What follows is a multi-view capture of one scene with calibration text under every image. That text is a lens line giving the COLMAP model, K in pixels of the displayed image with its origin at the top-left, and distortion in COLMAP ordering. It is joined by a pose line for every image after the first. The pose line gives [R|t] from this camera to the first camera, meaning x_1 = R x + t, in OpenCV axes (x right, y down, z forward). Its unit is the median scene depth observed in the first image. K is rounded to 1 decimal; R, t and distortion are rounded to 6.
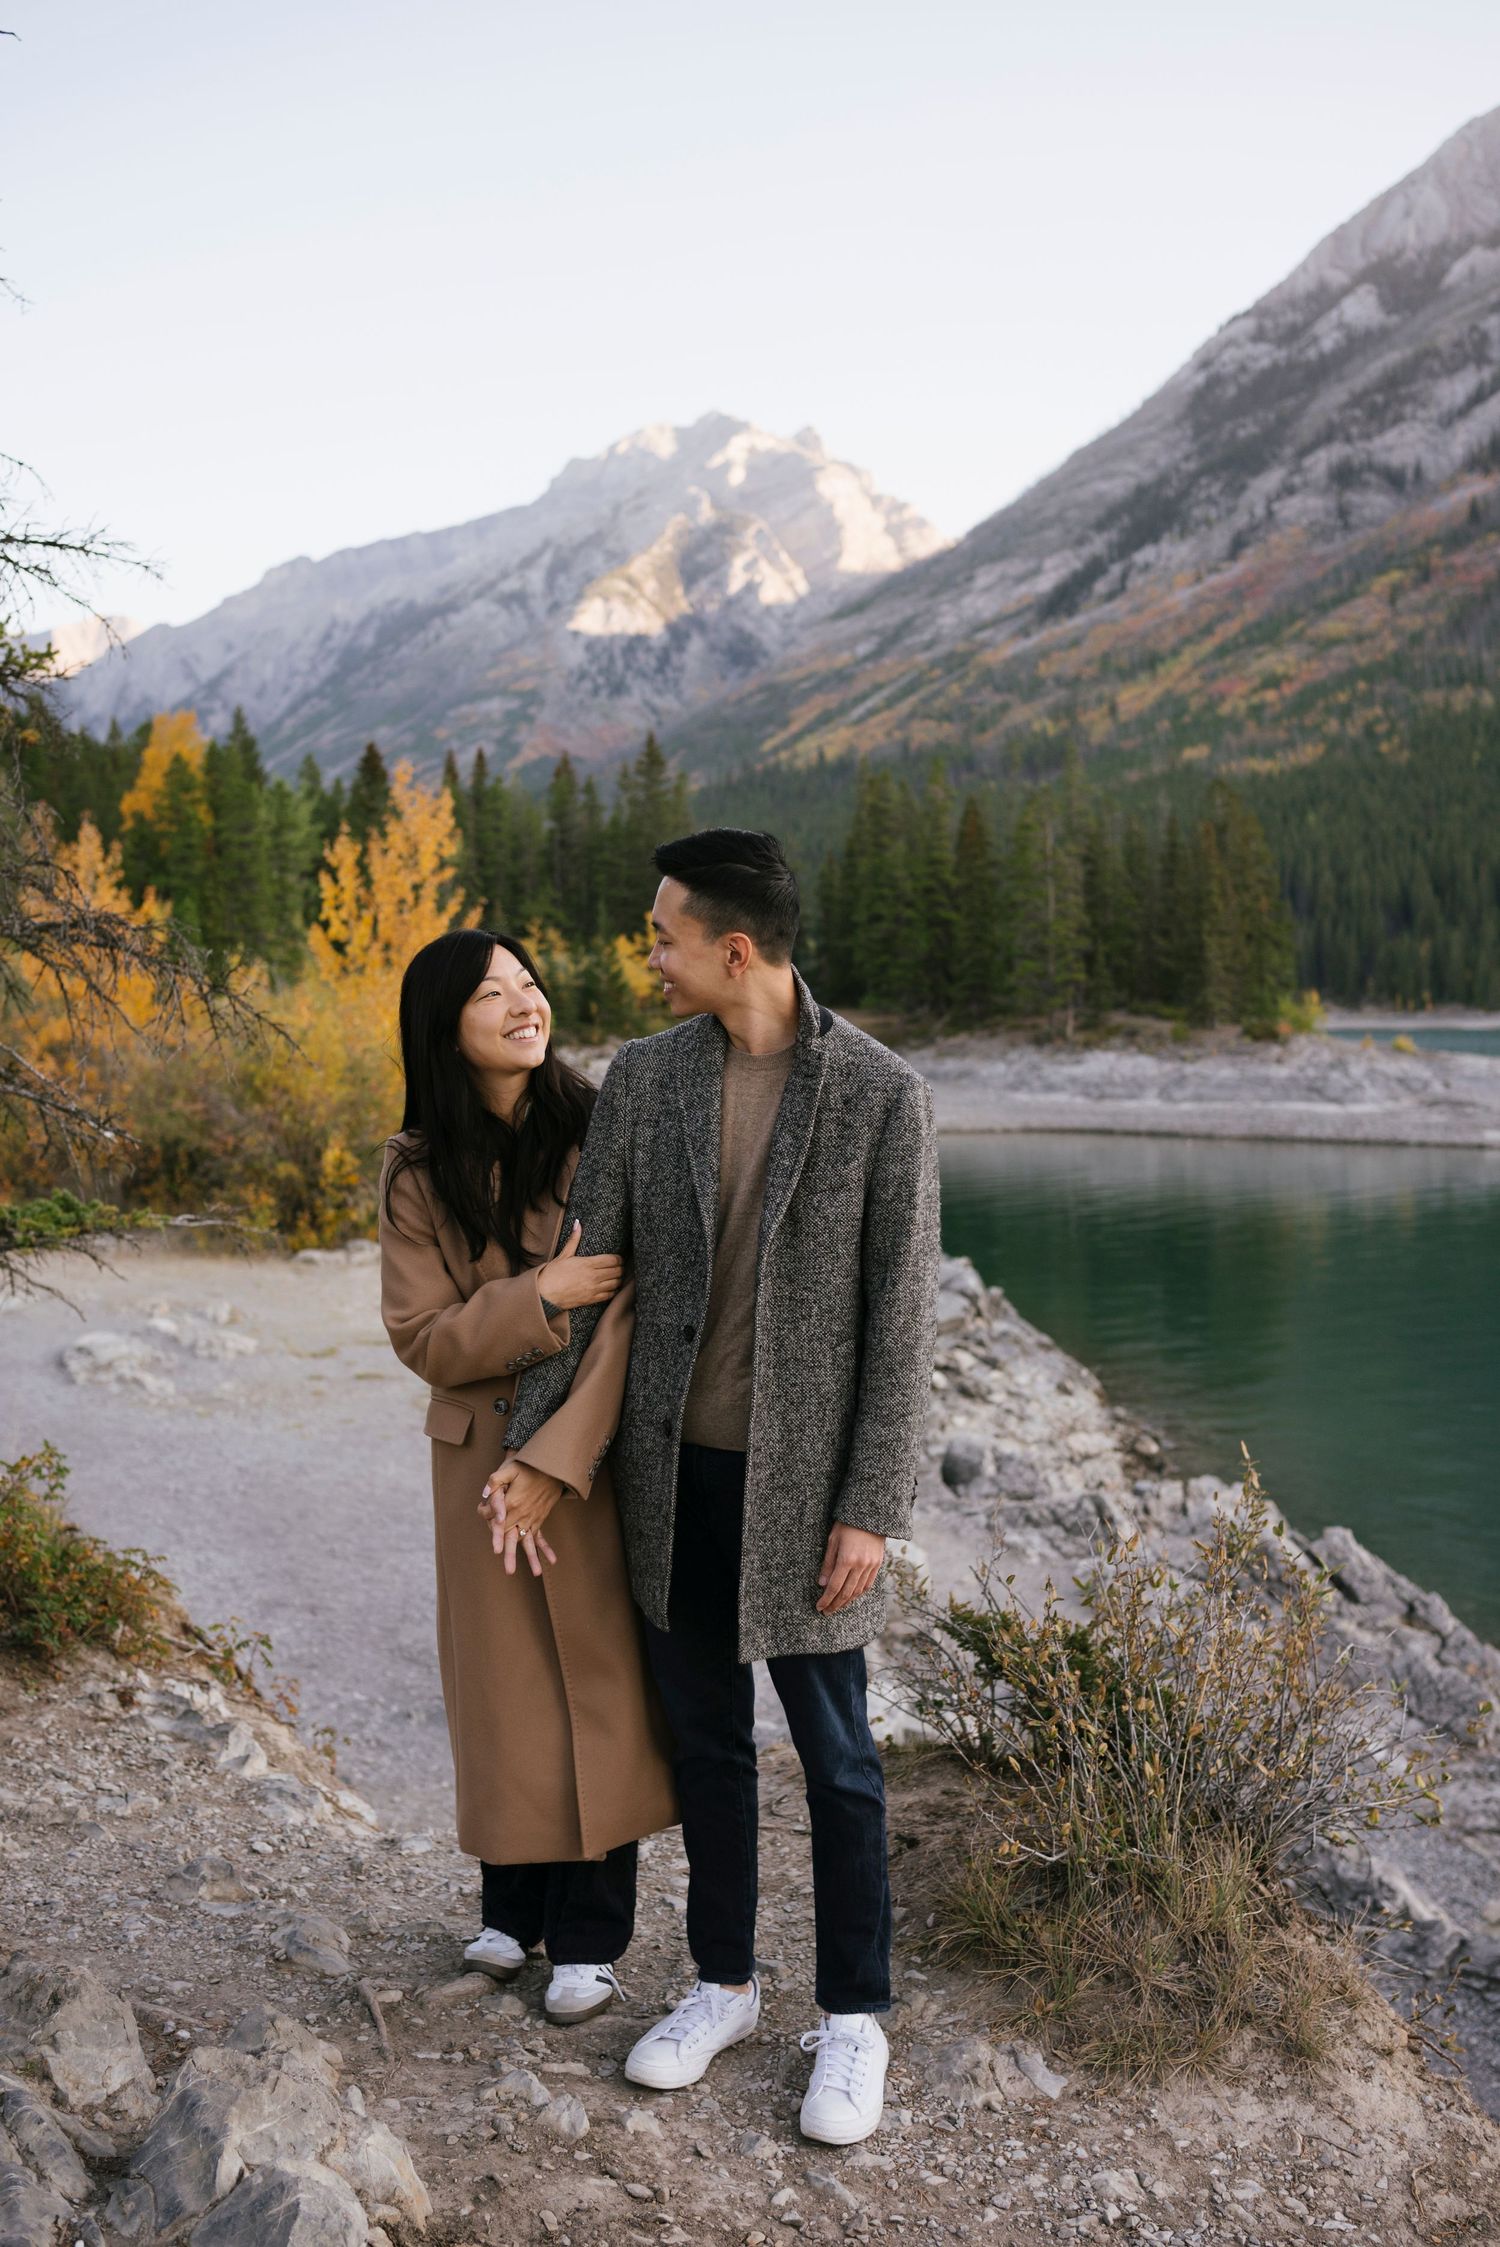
lens RADIAL K [[2251.3, 0, 750.0], [0, 2251.3, 1123.5], [0, 0, 1]] dist [-0.009510, 0.003591]
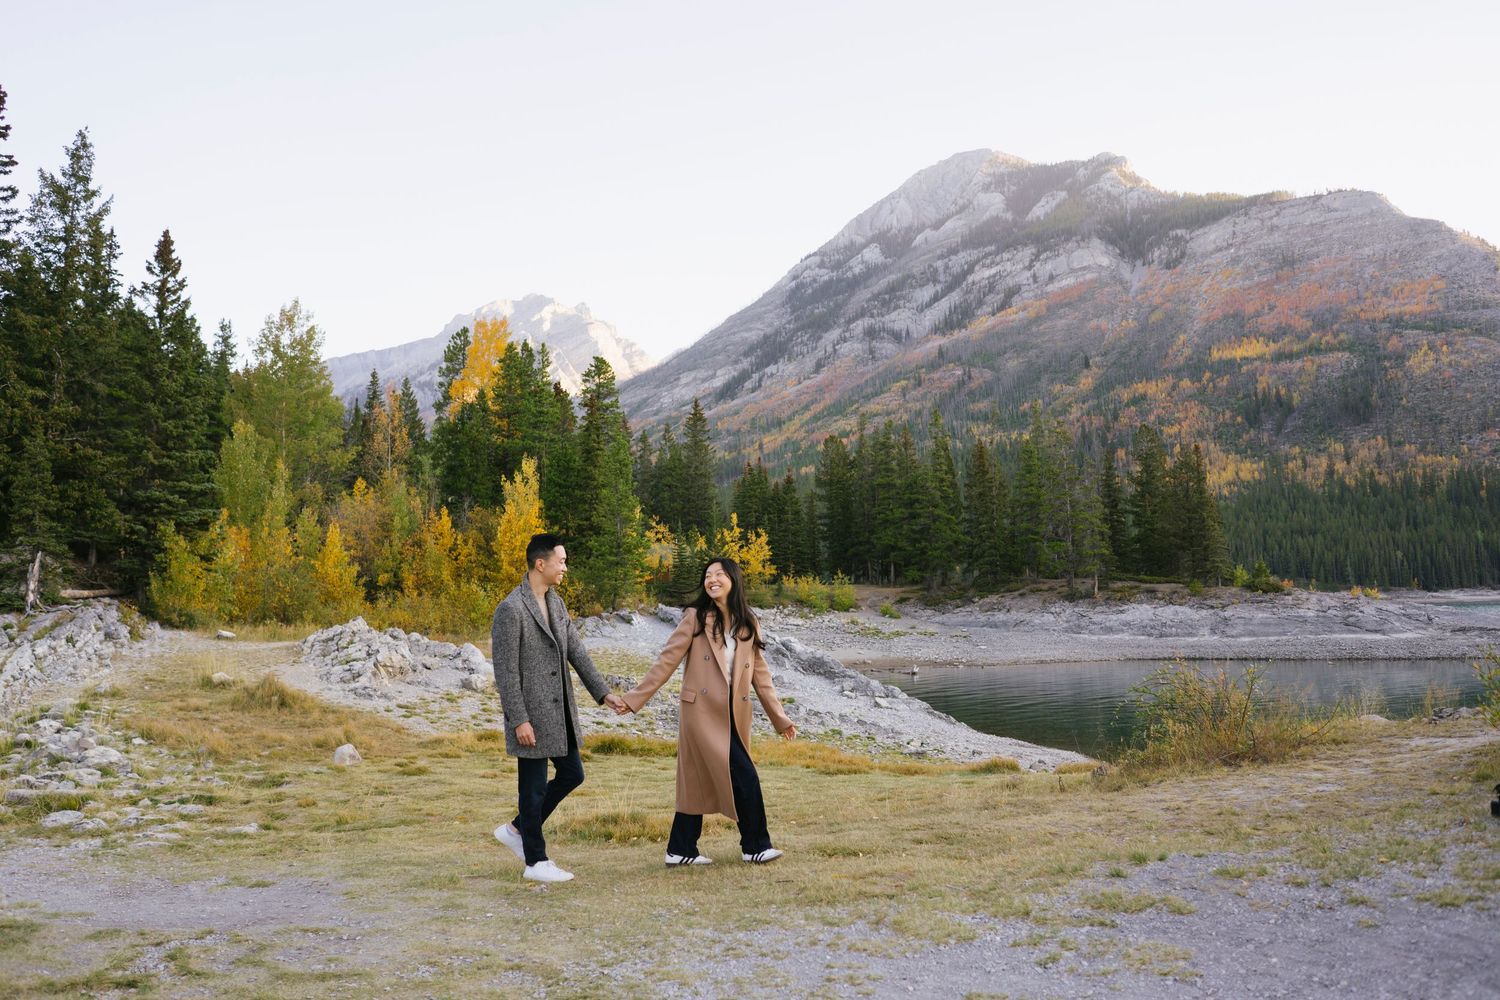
lens RADIAL K [[1188.0, 0, 750.0], [0, 1188.0, 500.0], [0, 0, 1]] dist [-0.146309, 0.018615]
pose [[0.983692, 0.016076, 0.179141, -0.021223], [0.009404, 0.990039, -0.140481, 0.000136], [-0.179615, 0.139875, 0.973742, 0.030717]]
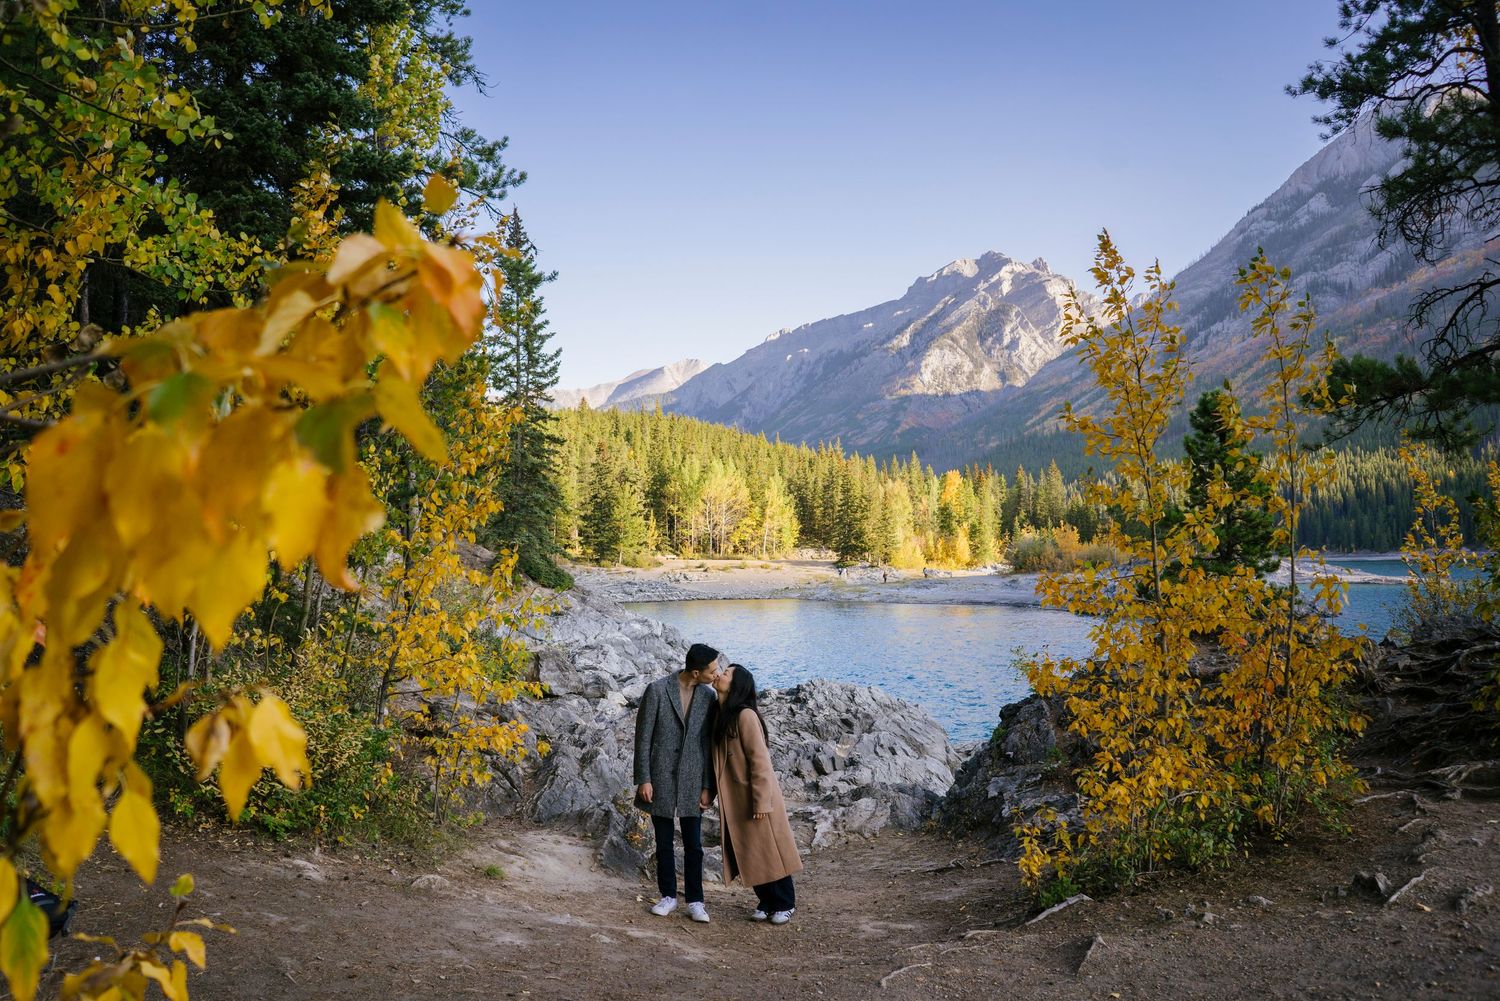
lens RADIAL K [[1200.6, 0, 739.3], [0, 1200.6, 502.1], [0, 0, 1]] dist [-0.146298, 0.020510]
pose [[0.976029, -0.008670, -0.217468, -0.015082], [-0.011576, 0.995724, -0.091653, 0.004217], [0.217333, 0.091974, 0.971755, -0.093974]]
